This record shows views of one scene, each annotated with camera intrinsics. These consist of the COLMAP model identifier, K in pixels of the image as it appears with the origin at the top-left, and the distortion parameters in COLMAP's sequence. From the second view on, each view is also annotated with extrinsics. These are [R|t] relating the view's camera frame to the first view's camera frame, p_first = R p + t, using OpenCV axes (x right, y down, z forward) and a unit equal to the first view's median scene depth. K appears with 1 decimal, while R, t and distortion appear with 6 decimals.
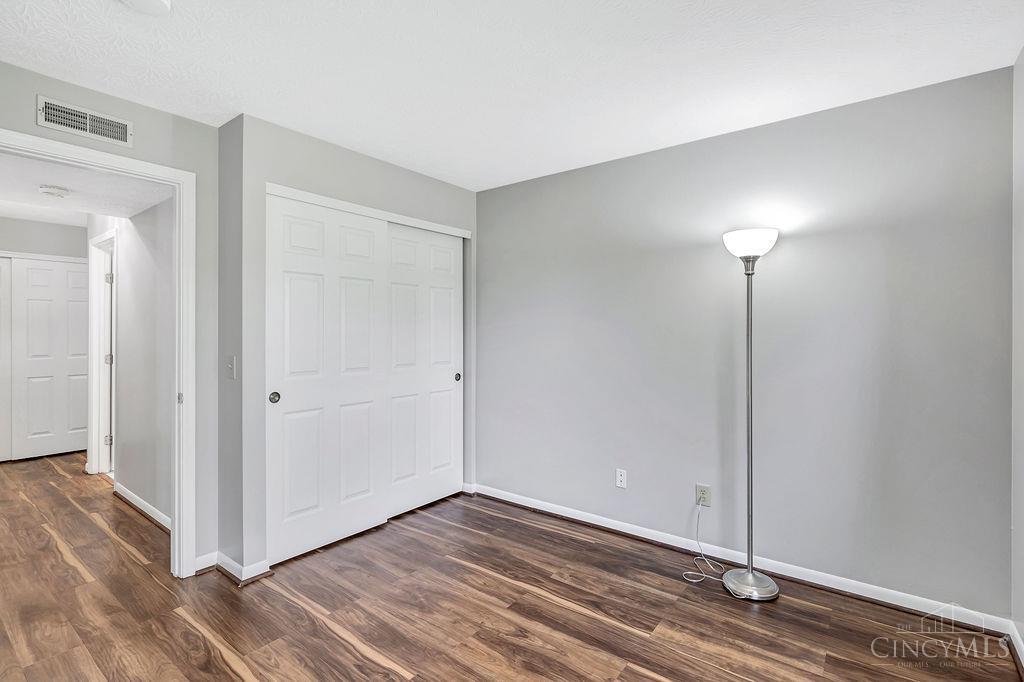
lens RADIAL K [[482.0, 0, 513.0], [0, 482.0, 334.9], [0, 0, 1]] dist [-0.003935, -0.000519]
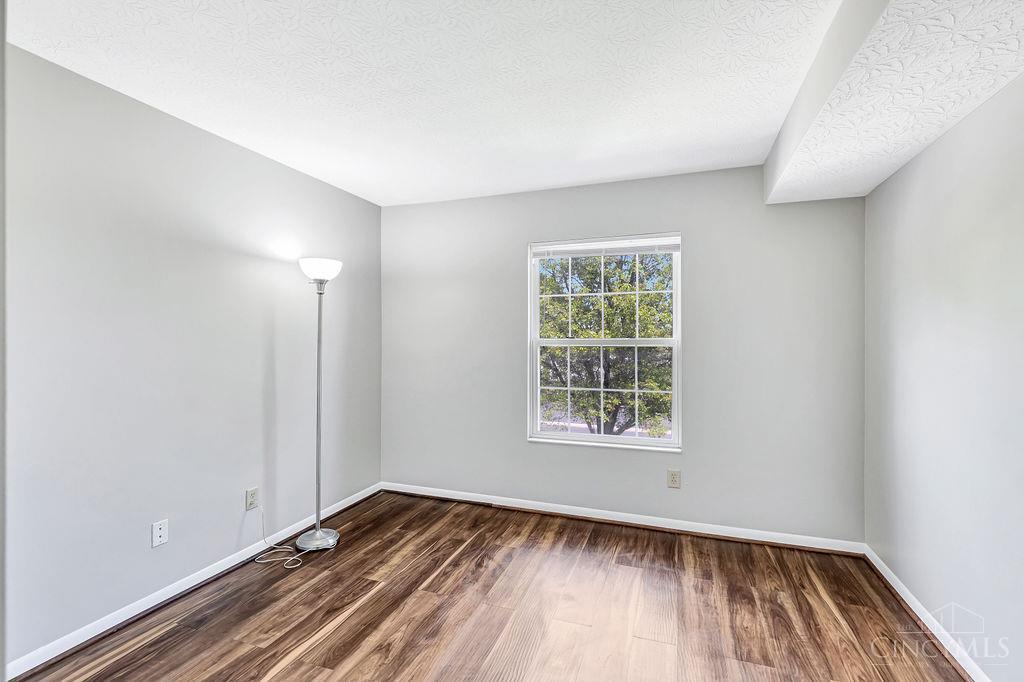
lens RADIAL K [[465.8, 0, 512.3], [0, 465.8, 338.8], [0, 0, 1]] dist [0.001115, 0.000357]
pose [[-0.305156, -0.004905, 0.952290, -0.841744], [0.006269, 0.999955, 0.007159, -0.013115], [-0.952282, 0.008154, -0.305112, 0.905190]]
